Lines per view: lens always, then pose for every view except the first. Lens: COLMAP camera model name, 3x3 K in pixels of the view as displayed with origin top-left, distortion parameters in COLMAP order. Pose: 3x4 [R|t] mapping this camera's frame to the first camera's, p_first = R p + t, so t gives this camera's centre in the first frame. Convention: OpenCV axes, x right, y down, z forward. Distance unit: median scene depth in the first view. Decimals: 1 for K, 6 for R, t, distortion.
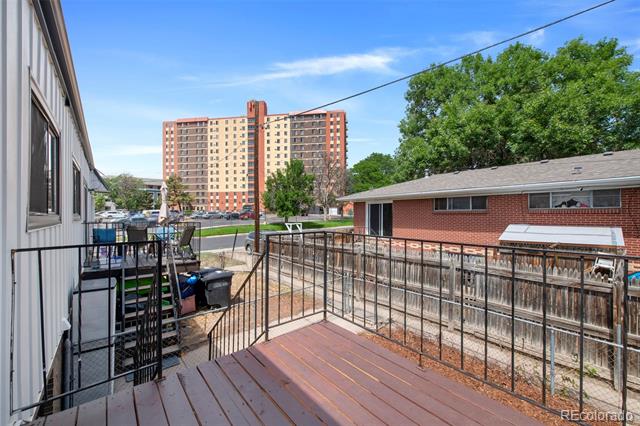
lens RADIAL K [[252.8, 0, 319.1], [0, 252.8, 212.3], [0, 0, 1]] dist [0.000767, -0.001628]
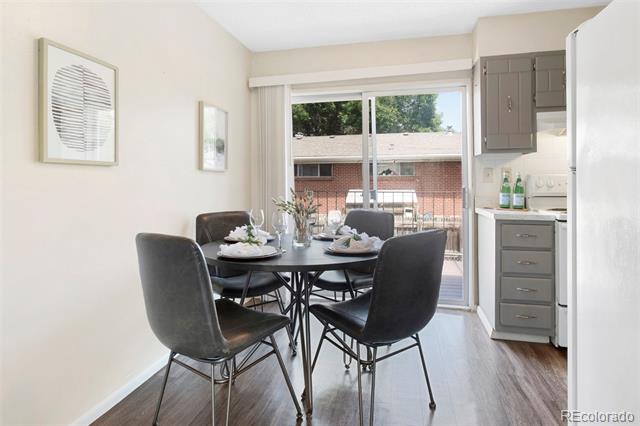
lens RADIAL K [[367.0, 0, 327.0], [0, 367.0, 182.8], [0, 0, 1]] dist [-0.011708, -0.000204]
pose [[0.783519, 0.000817, 0.621367, -0.159140], [-0.002604, 0.999995, 0.001968, 0.006301], [-0.621362, -0.003160, 0.783517, -0.102401]]
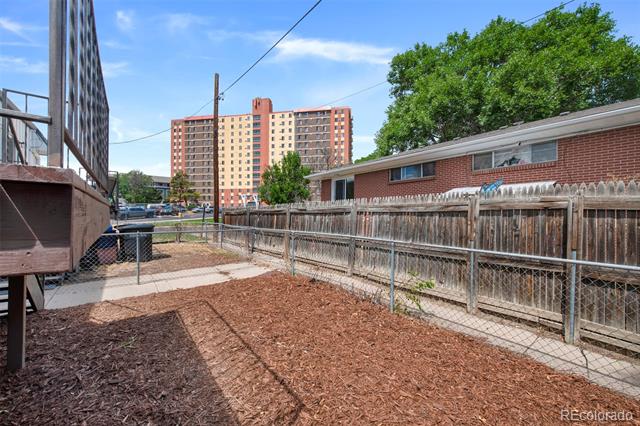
lens RADIAL K [[252.8, 0, 322.3], [0, 252.8, 216.6], [0, 0, 1]] dist [0.000767, -0.001628]
pose [[0.999115, 0.009585, -0.040947, 0.139180], [-0.009310, 0.999933, 0.006904, 0.072303], [0.041010, -0.006517, 0.999137, 0.012107]]
